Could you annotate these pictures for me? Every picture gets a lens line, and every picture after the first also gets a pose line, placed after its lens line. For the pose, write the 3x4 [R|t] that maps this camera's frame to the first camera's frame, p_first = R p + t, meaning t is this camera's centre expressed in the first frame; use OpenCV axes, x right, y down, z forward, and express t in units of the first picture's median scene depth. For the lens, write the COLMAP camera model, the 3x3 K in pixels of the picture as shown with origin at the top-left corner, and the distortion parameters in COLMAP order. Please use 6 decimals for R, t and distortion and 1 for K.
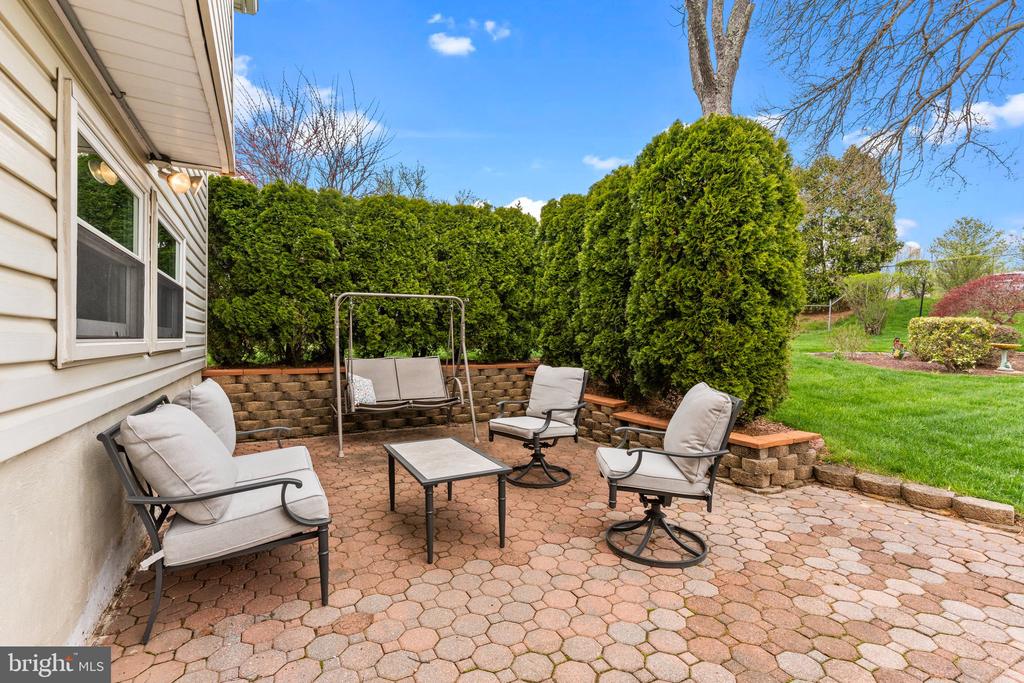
lens RADIAL K [[485.0, 0, 513.7], [0, 485.0, 337.0], [0, 0, 1]] dist [0.003549, -0.000326]
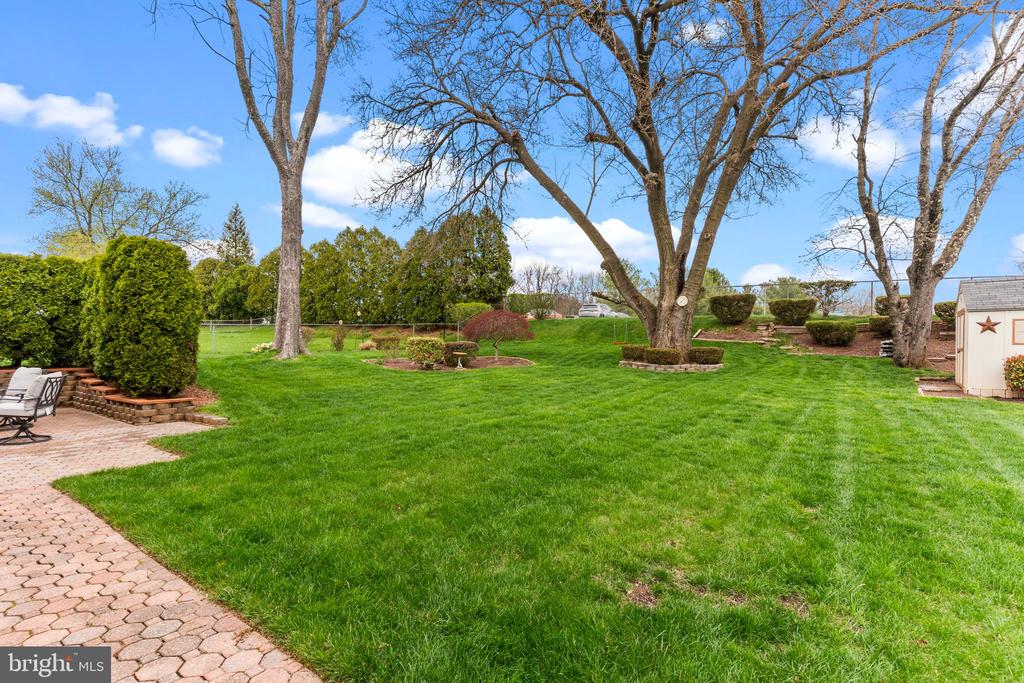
lens RADIAL K [[485.0, 0, 510.5], [0, 485.0, 348.9], [0, 0, 1]] dist [0.003549, -0.000326]
pose [[0.897220, -0.000539, 0.441584, 0.559009], [-0.004058, 0.999947, 0.009465, -0.021005], [-0.441566, -0.010284, 0.897170, -0.874522]]
